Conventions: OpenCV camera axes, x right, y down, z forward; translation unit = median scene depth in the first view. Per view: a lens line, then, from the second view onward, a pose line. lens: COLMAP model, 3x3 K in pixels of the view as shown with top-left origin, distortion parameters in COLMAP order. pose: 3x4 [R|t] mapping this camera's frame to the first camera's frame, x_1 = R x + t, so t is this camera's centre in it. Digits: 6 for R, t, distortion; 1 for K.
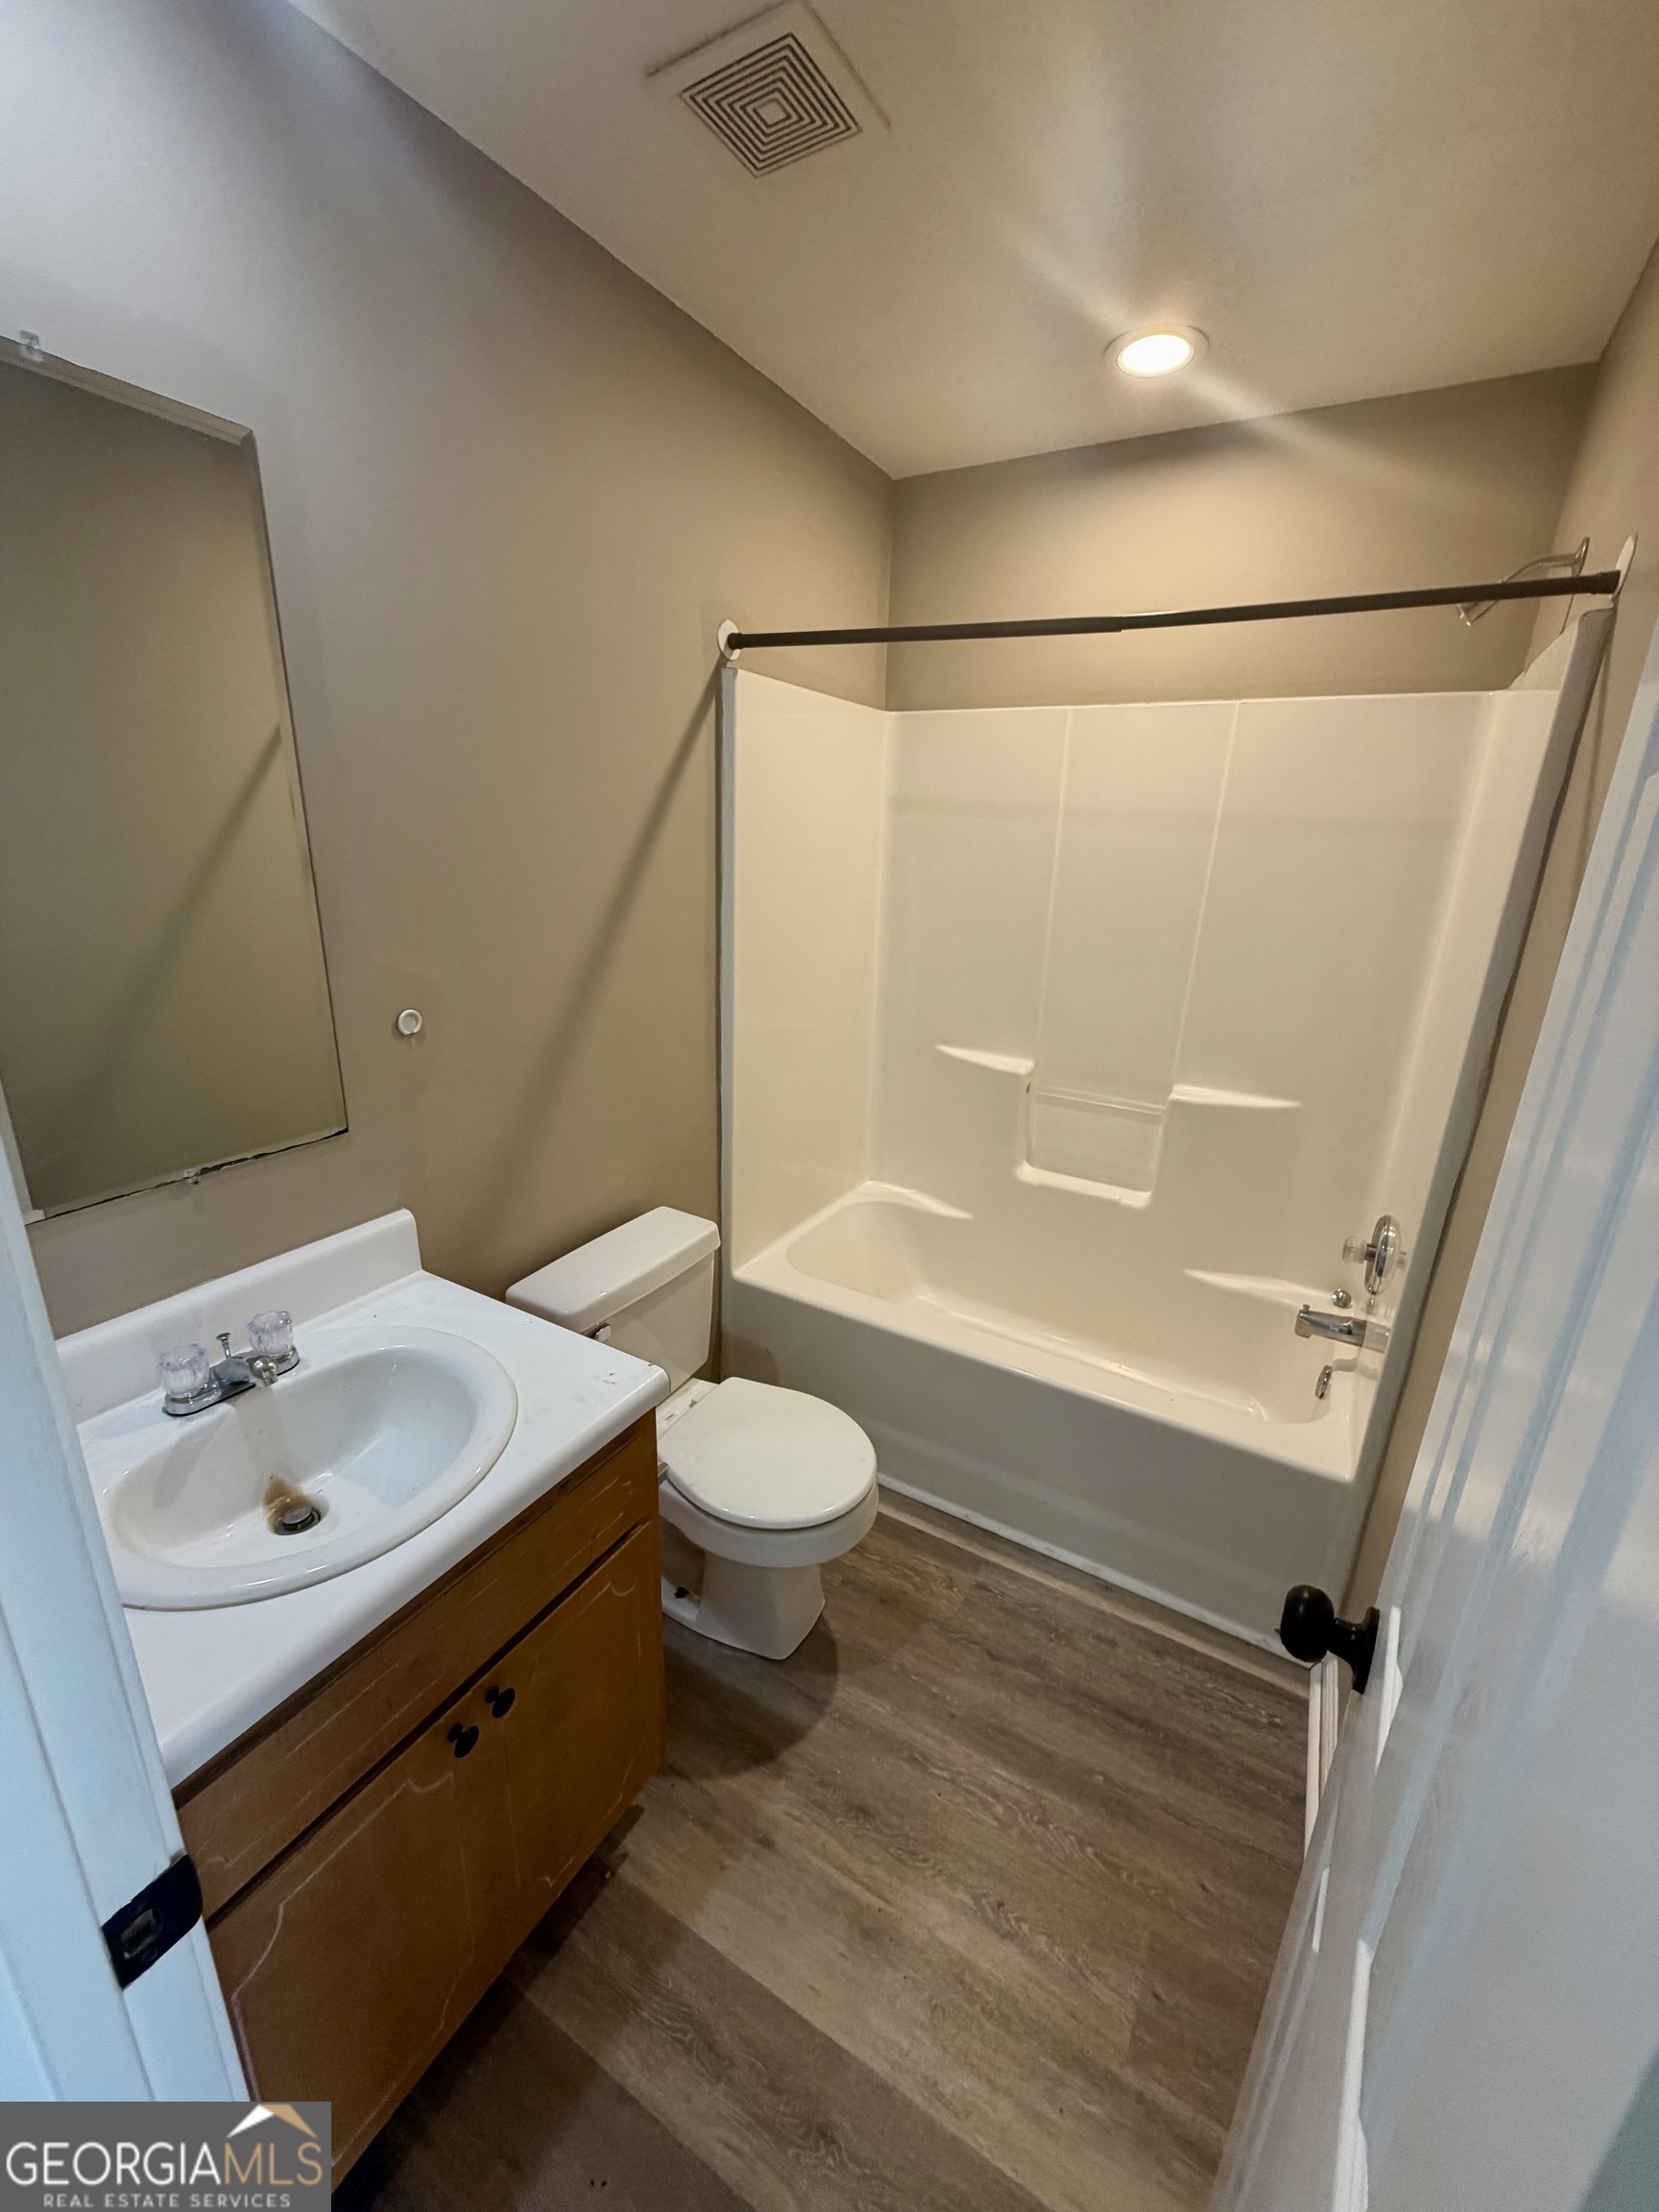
lens RADIAL K [[881.5, 0, 830.7], [0, 881.5, 1096.4], [0, 0, 1]] dist [0.000315, -0.000022]
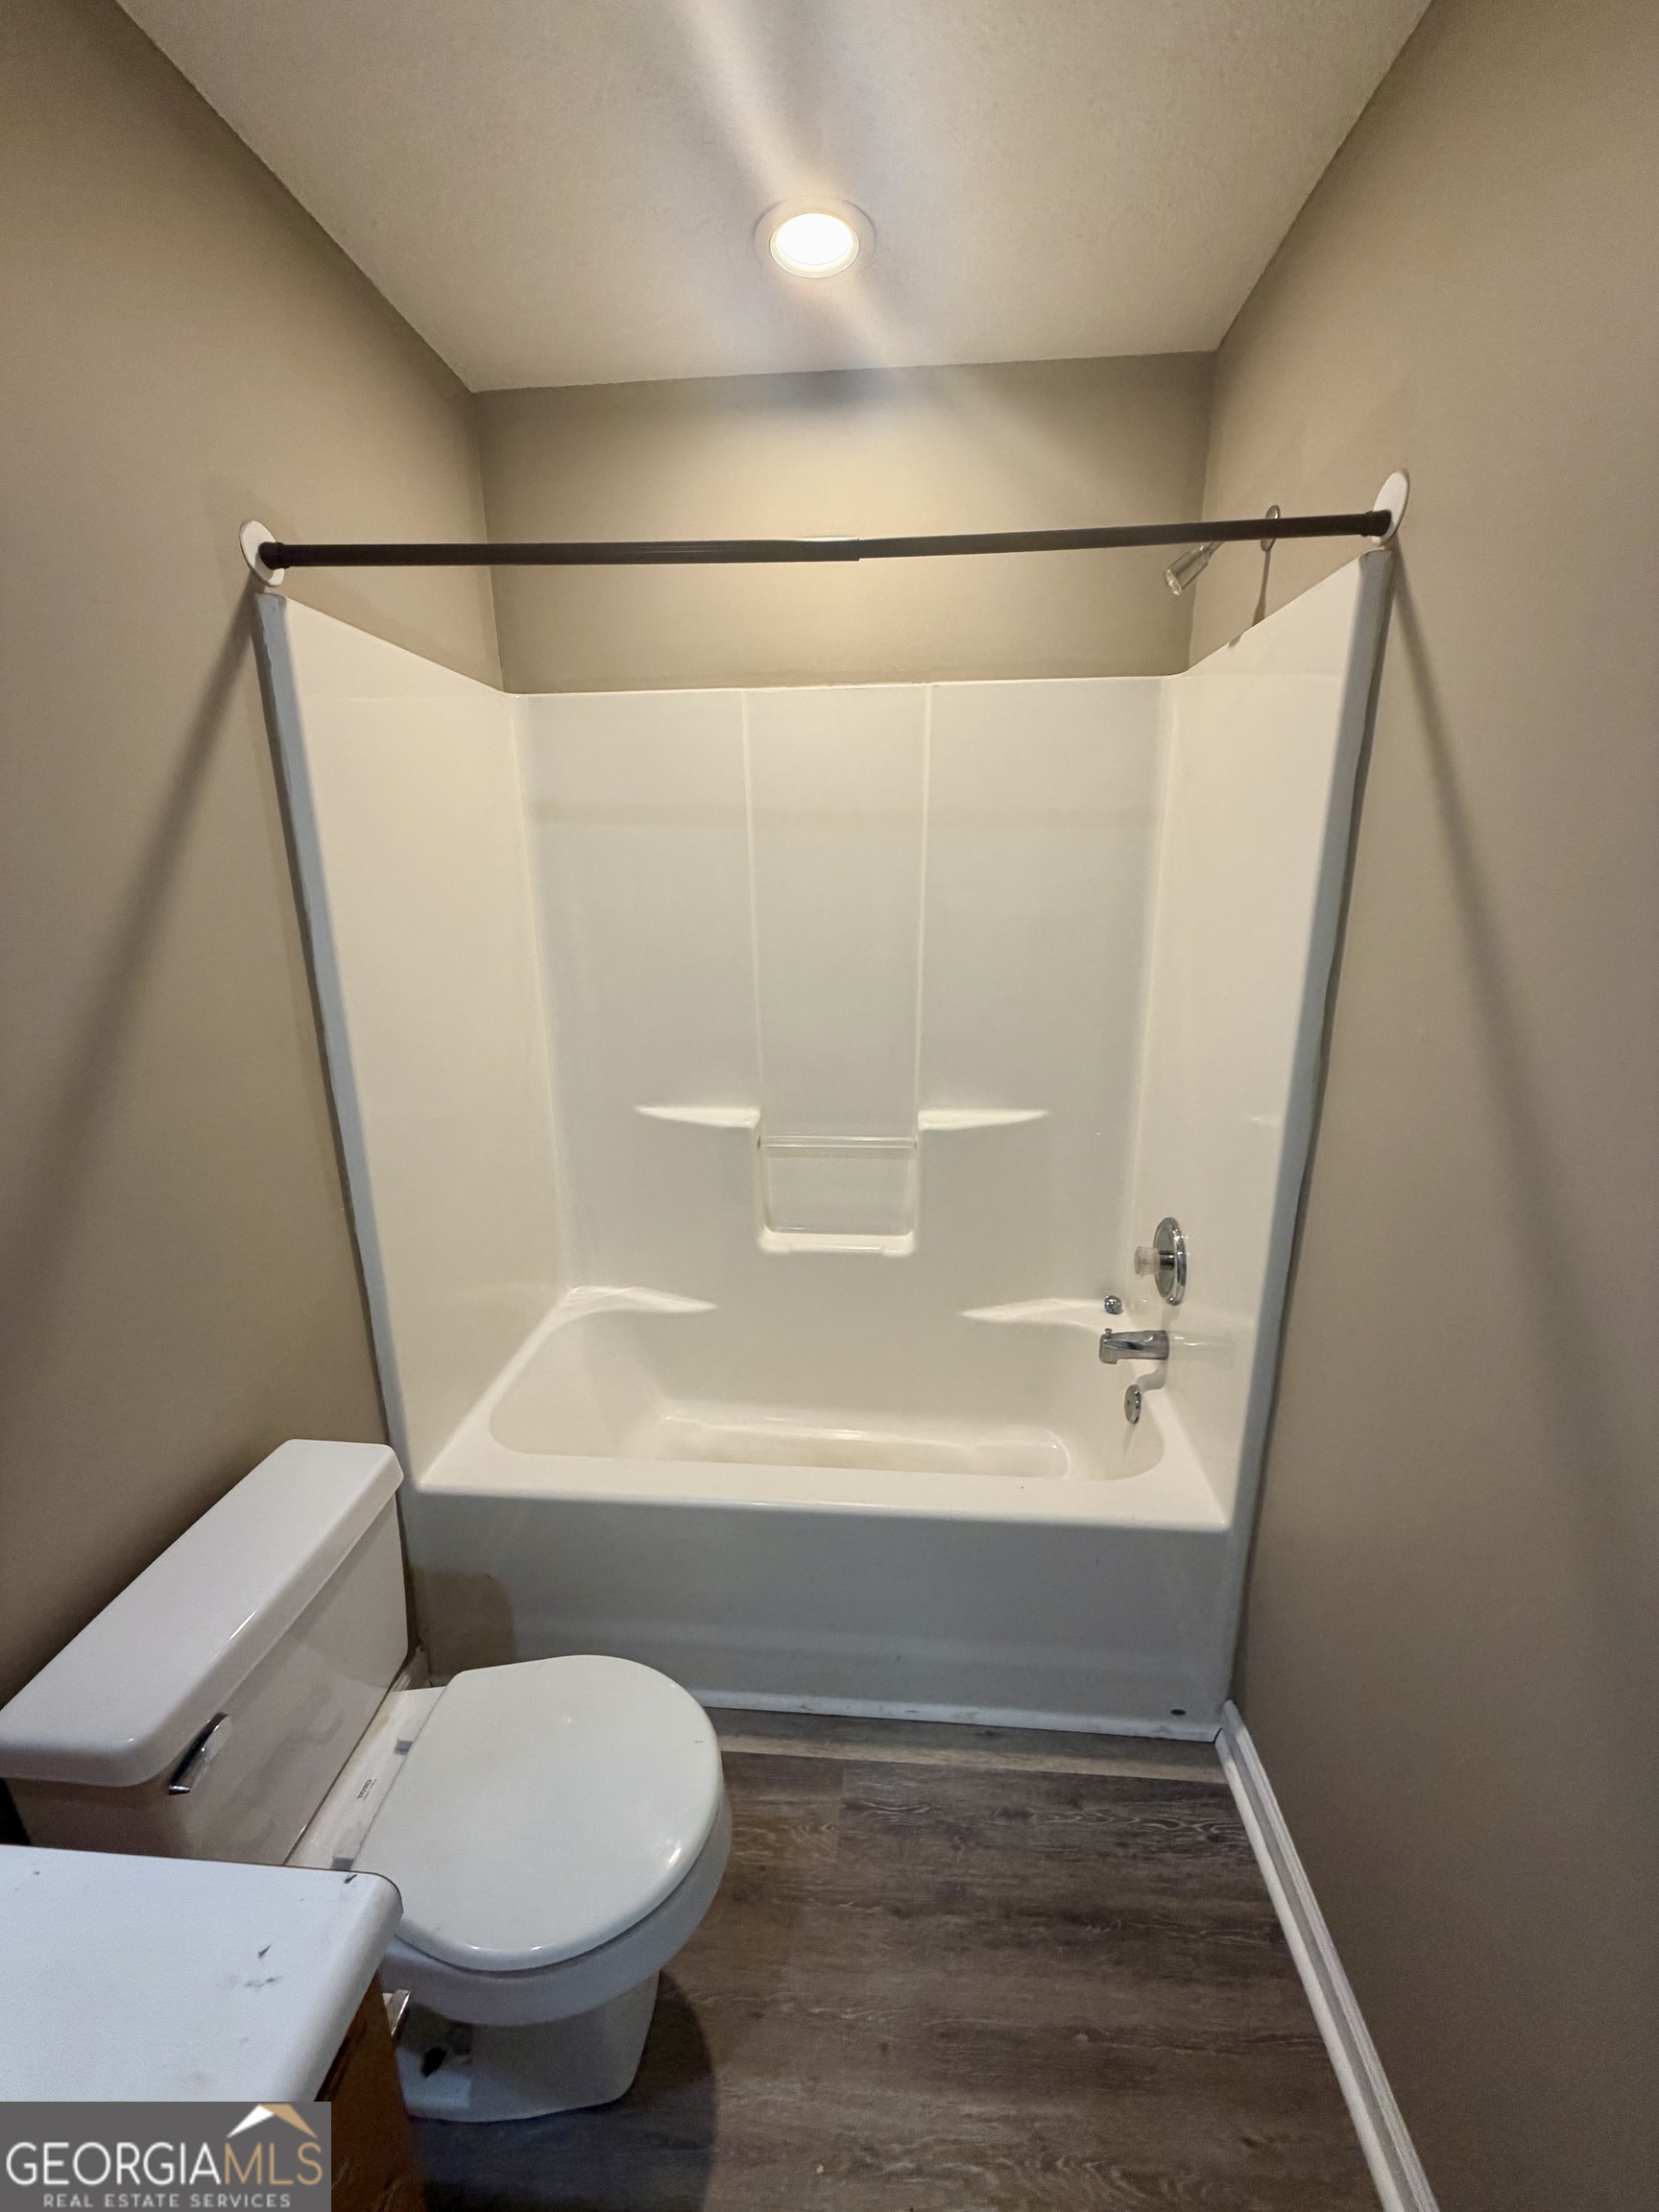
lens RADIAL K [[881.5, 0, 830.7], [0, 881.5, 1096.4], [0, 0, 1]] dist [0.000315, -0.000022]
pose [[0.902748, -0.153880, 0.401706, -0.059484], [0.166734, 0.985997, 0.003002, -0.057750], [-0.396543, 0.064269, 0.915764, 0.267380]]
